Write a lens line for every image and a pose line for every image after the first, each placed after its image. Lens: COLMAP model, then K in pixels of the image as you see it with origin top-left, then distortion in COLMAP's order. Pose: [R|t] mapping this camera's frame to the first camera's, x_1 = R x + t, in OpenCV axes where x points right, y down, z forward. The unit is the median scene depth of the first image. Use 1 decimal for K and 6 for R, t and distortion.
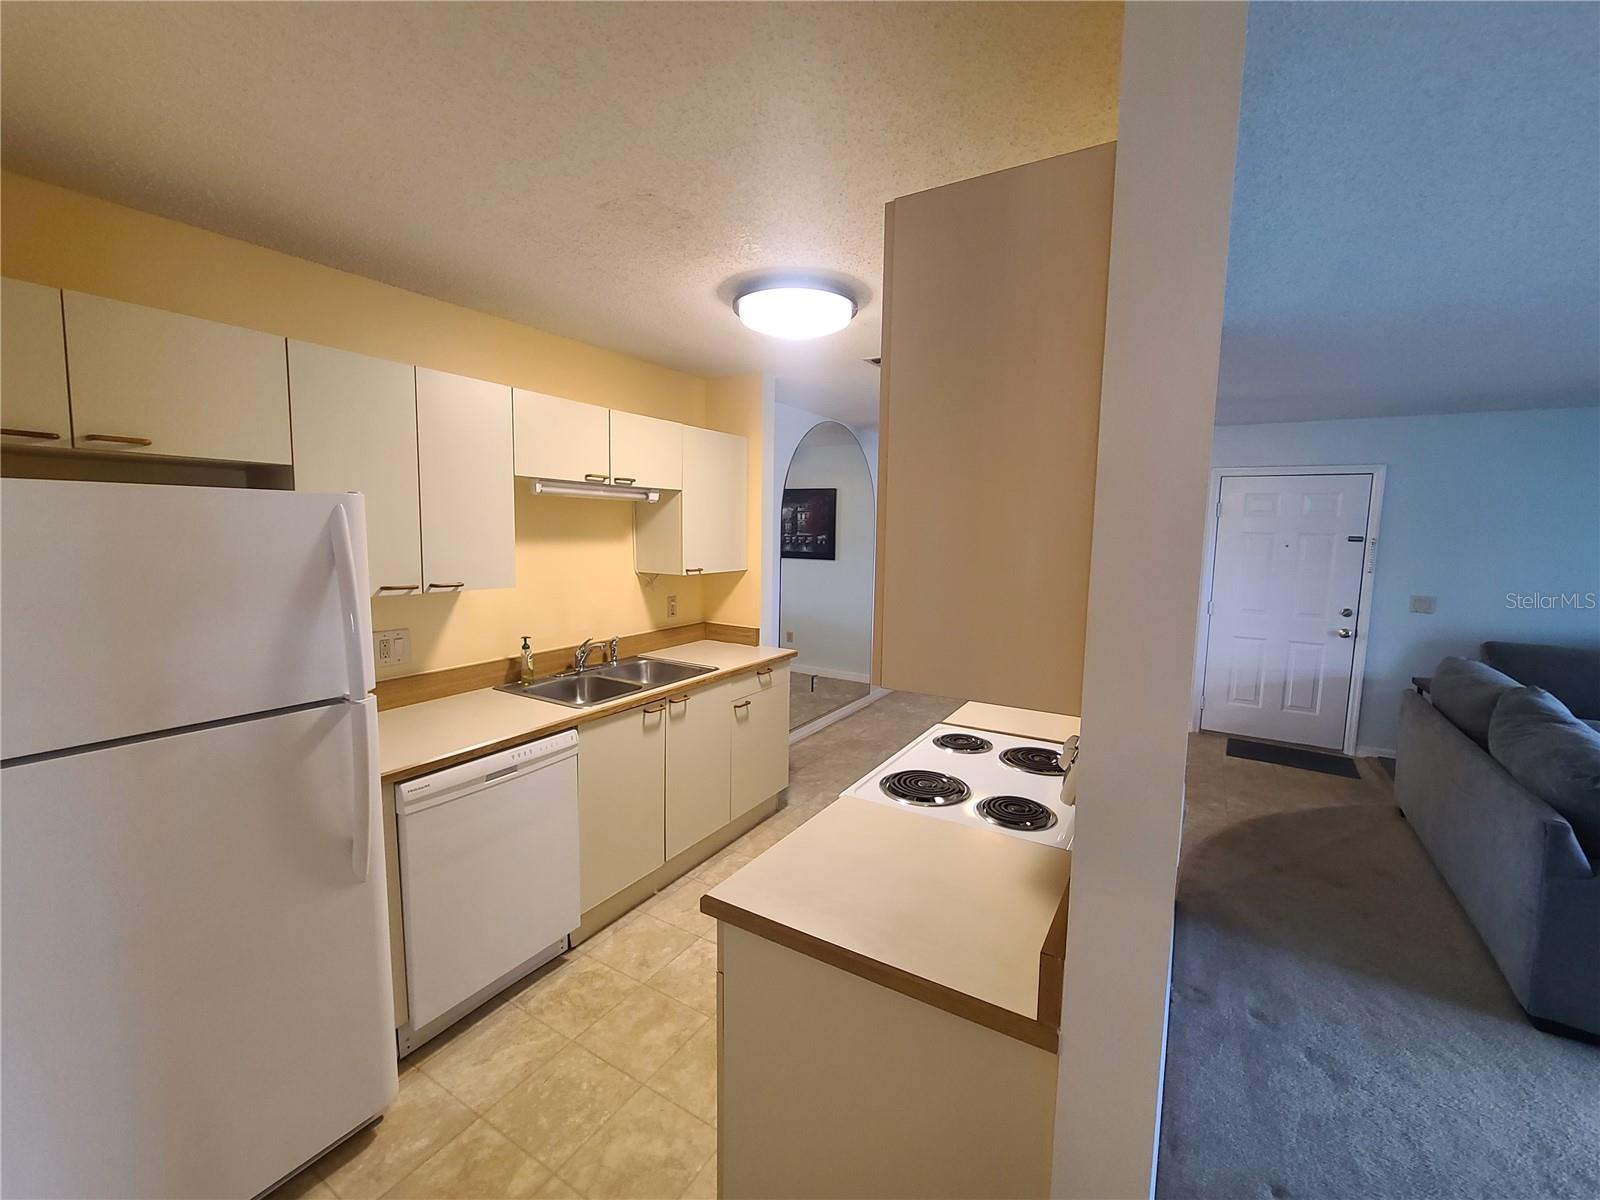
lens RADIAL K [[652.6, 0, 815.4], [0, 652.6, 599.3], [0, 0, 1]] dist [-0.003251, -0.000153]
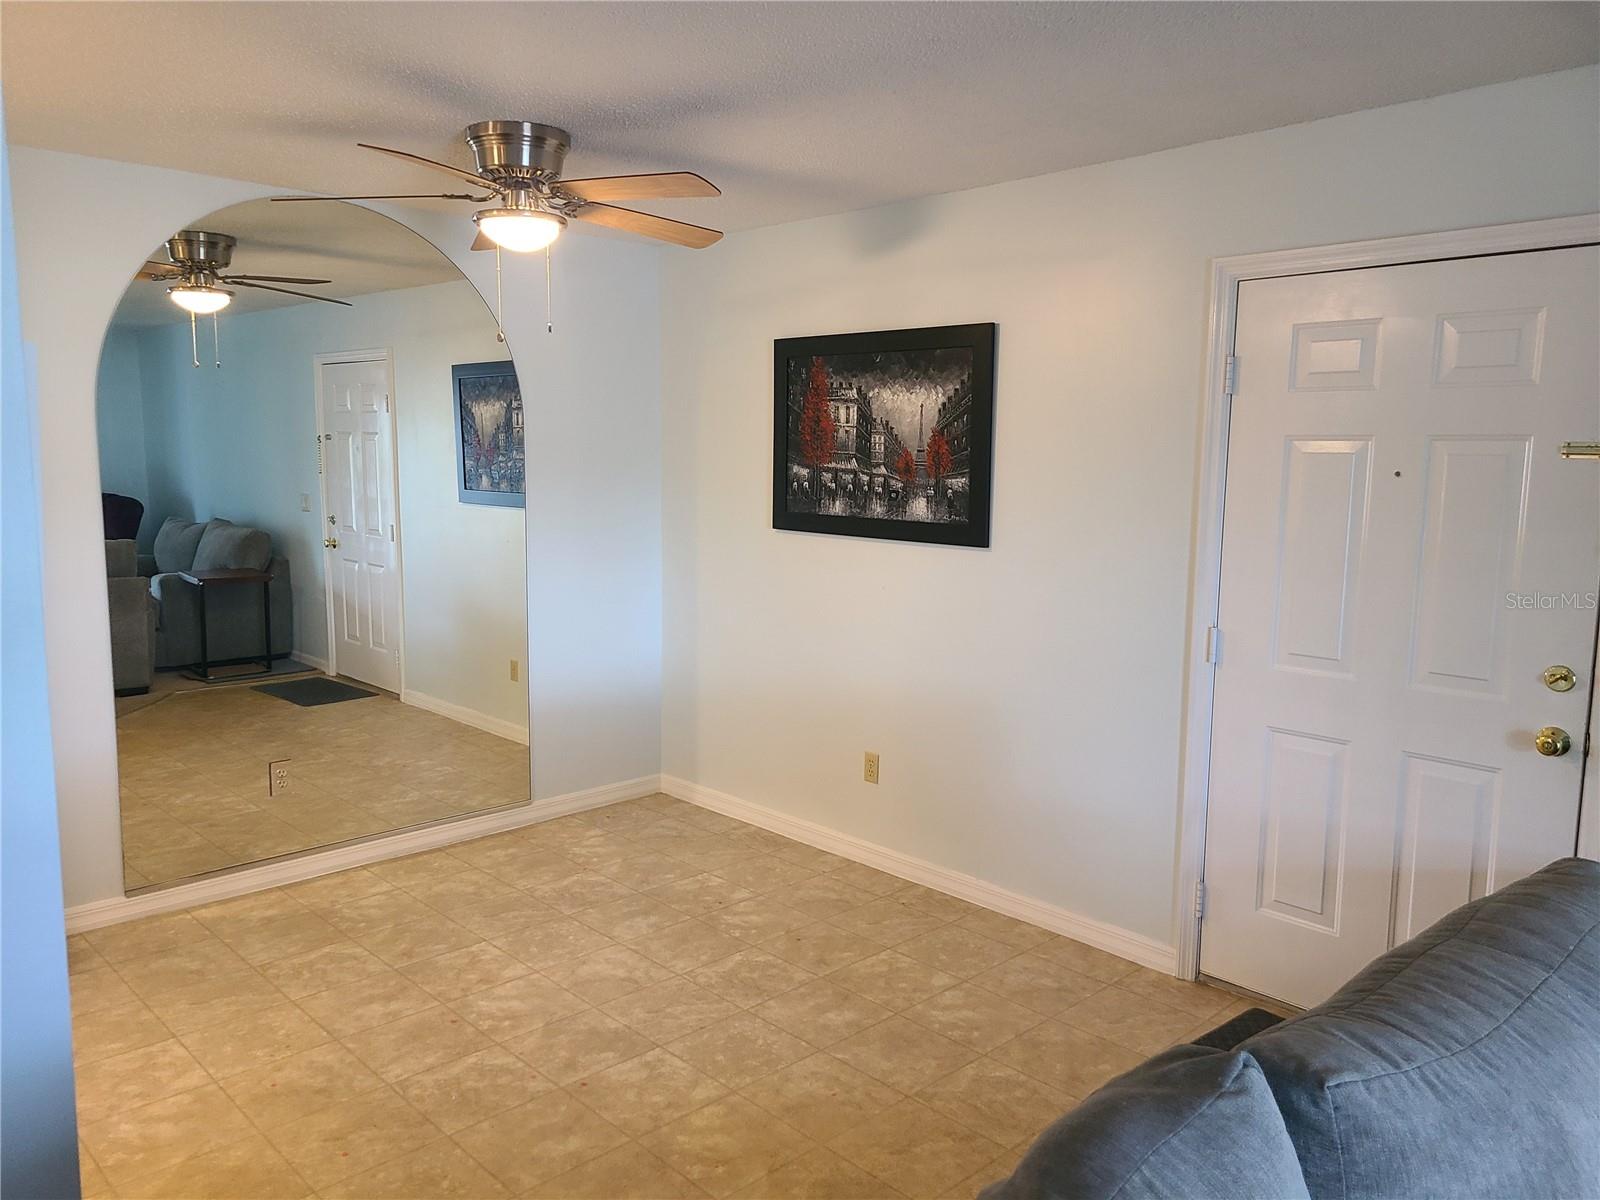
lens RADIAL K [[1186.9, 0, 786.7], [0, 1186.9, 593.7], [0, 0, 1]] dist [0.049722, -0.027746]
pose [[0.959644, 0.025078, -0.280099, 0.623473], [-0.022870, 0.999676, 0.011149, -0.019356], [0.280288, -0.004294, 0.959906, 0.321216]]
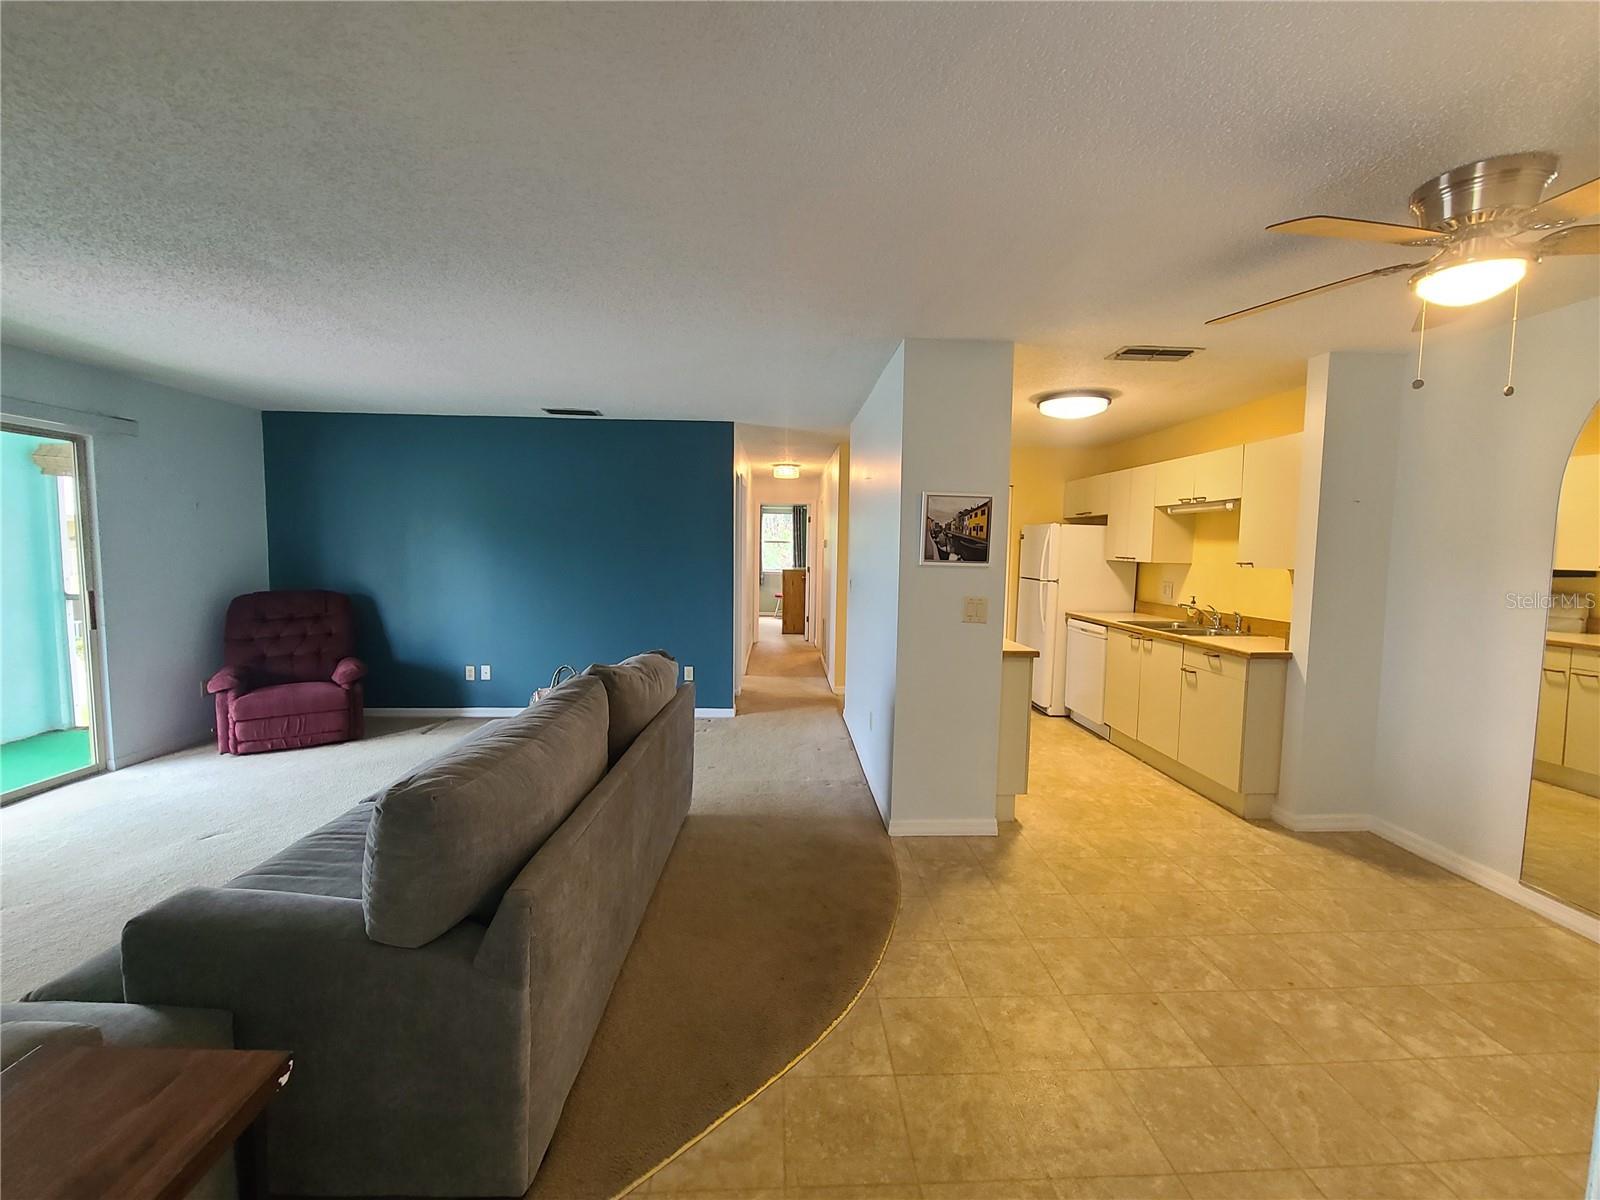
lens RADIAL K [[652.6, 0, 808.9], [0, 652.6, 598.1], [0, 0, 1]] dist [-0.003251, -0.000153]
pose [[-0.837148, 0.012562, -0.546833, 0.785791], [-0.089230, 0.983208, 0.159188, -0.070470], [0.539650, 0.182058, -0.821969, 1.093361]]
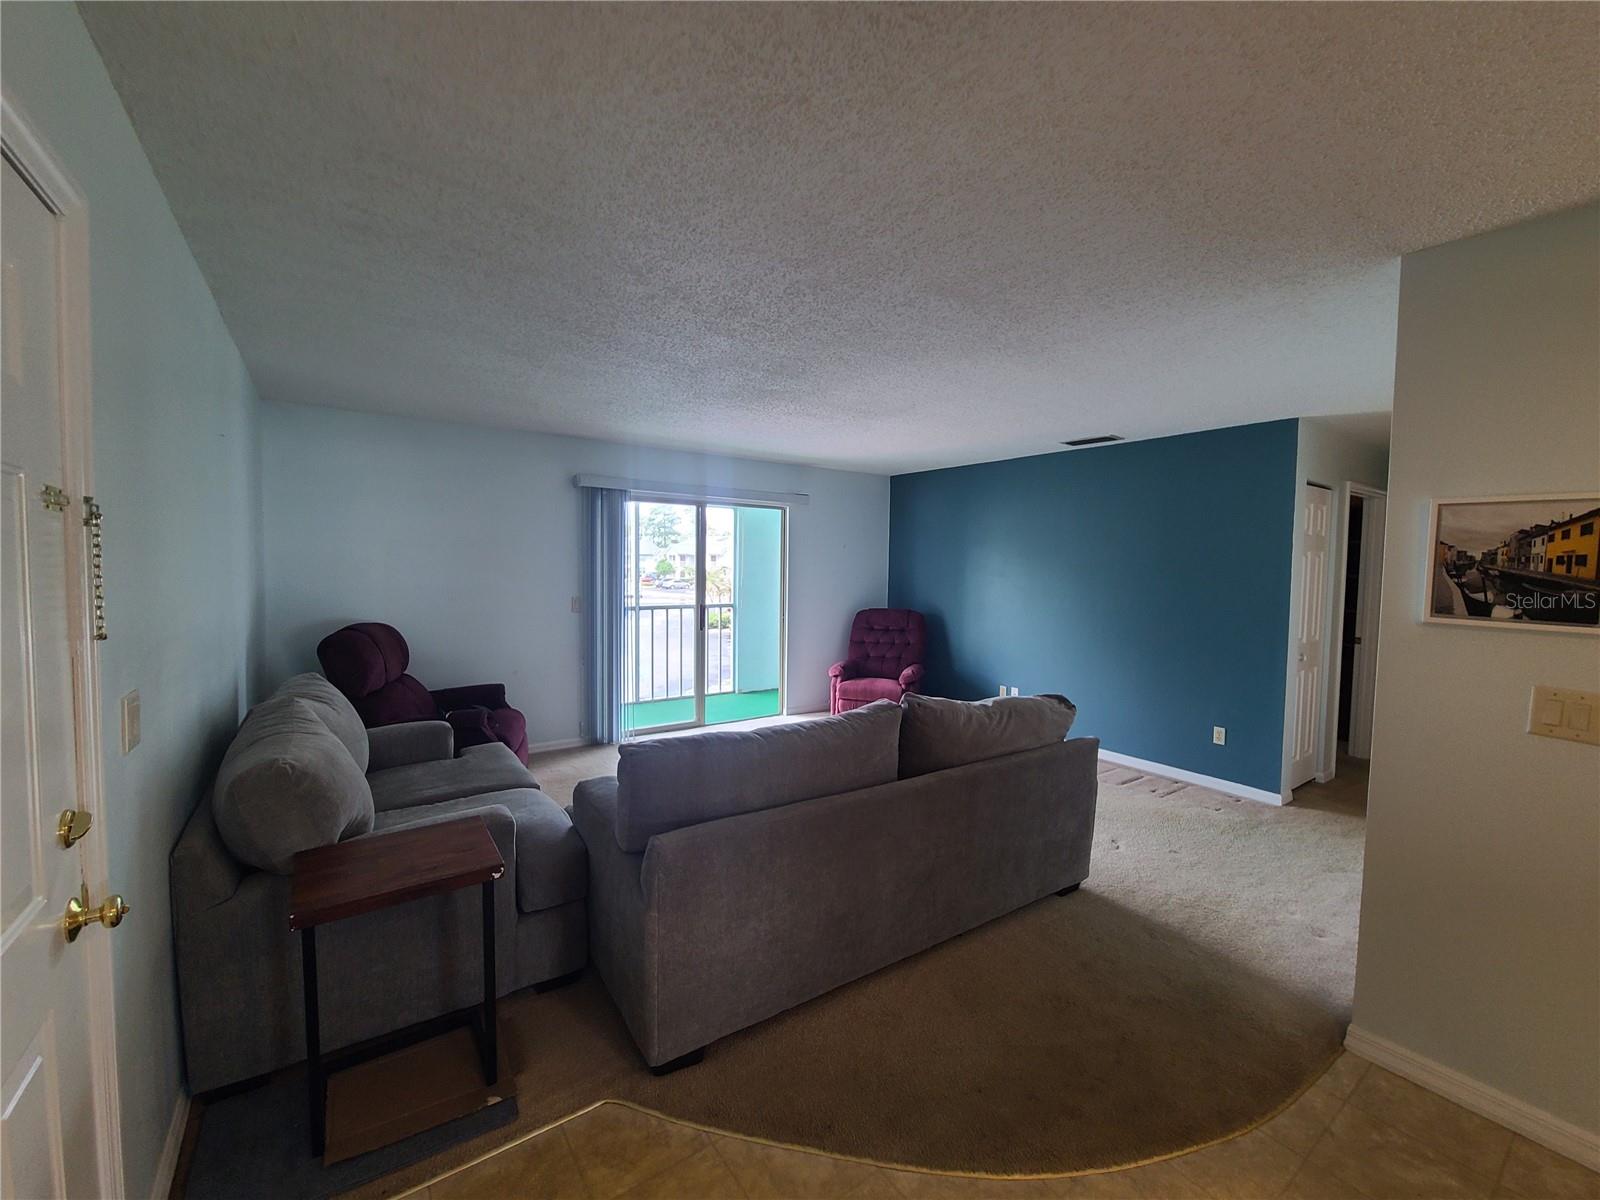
lens RADIAL K [[652.6, 0, 812.9], [0, 652.6, 596.8], [0, 0, 1]] dist [-0.003251, -0.000153]
pose [[-0.914356, -0.052420, 0.401503, 0.503621], [0.013496, 0.987088, 0.159608, -0.091451], [-0.404686, 0.151357, -0.901843, 1.105661]]
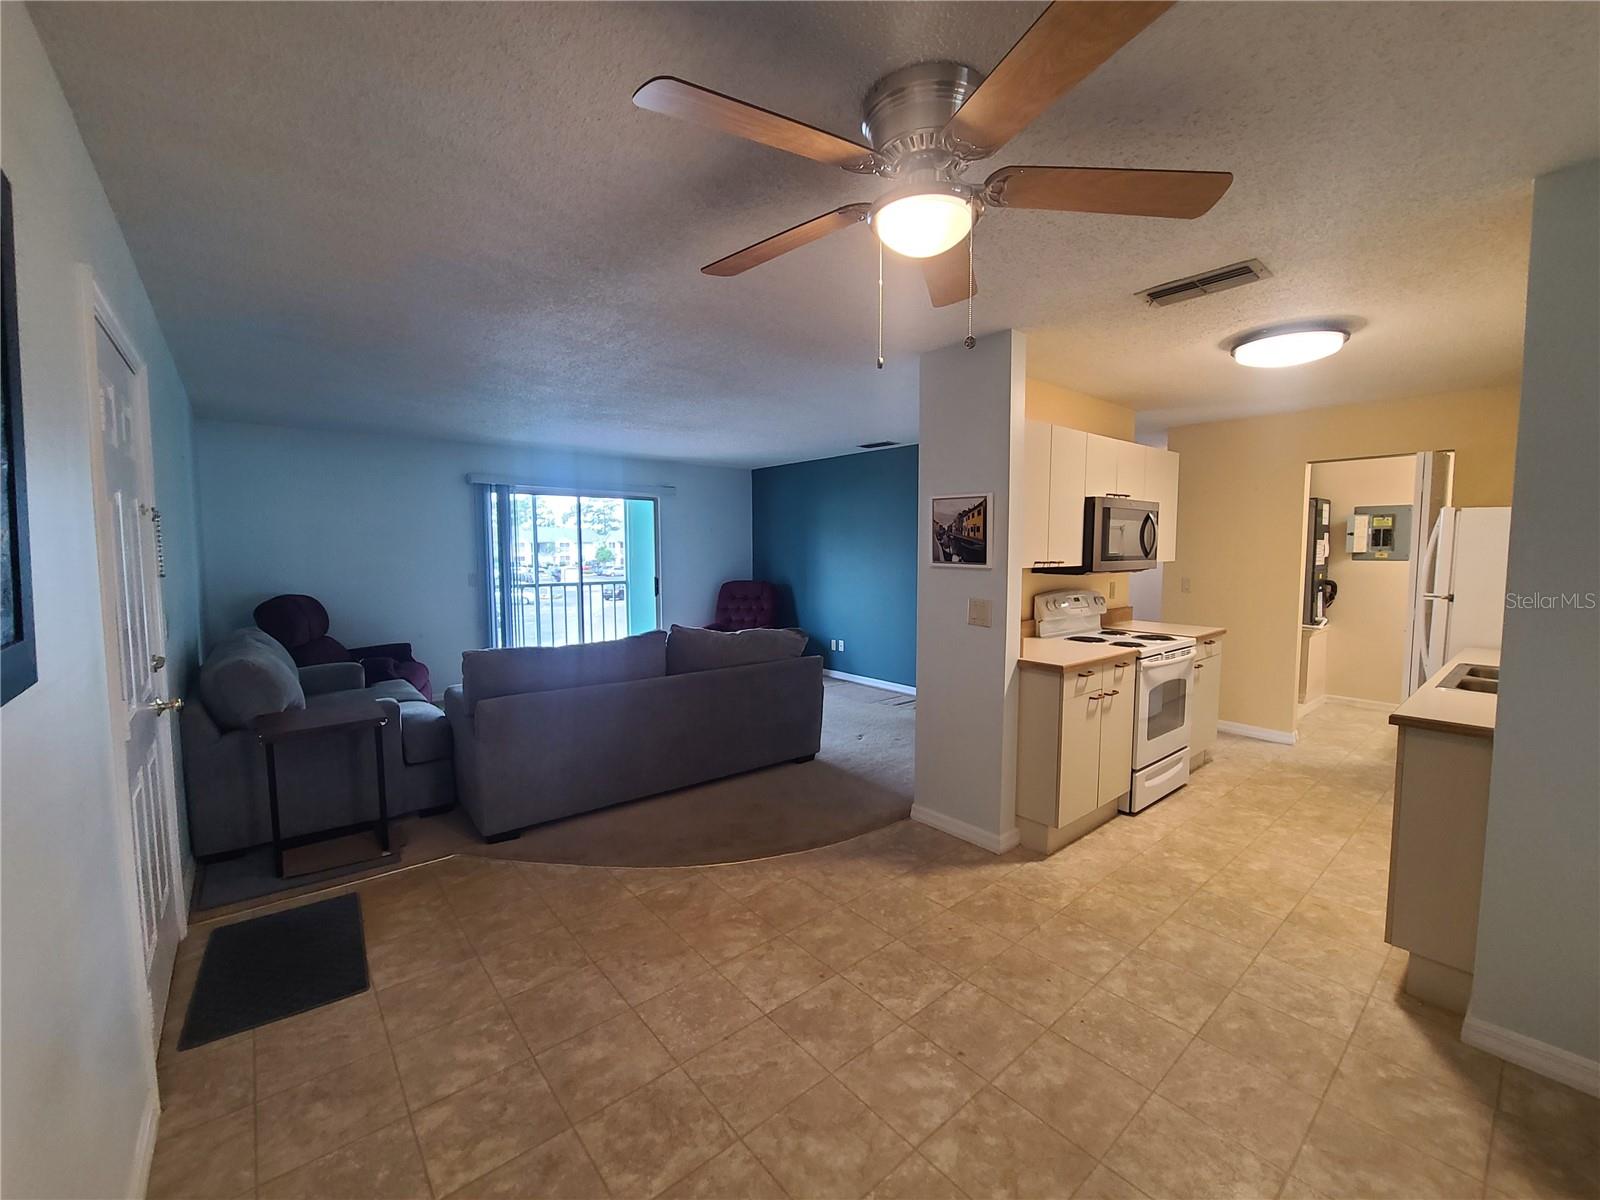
lens RADIAL K [[652.6, 0, 811.7], [0, 652.6, 597.4], [0, 0, 1]] dist [-0.003251, -0.000153]
pose [[-0.943984, -0.041489, 0.327373, 0.208994], [0.020868, 0.982574, 0.184696, -0.106934], [-0.329331, 0.181182, -0.926668, 1.298361]]
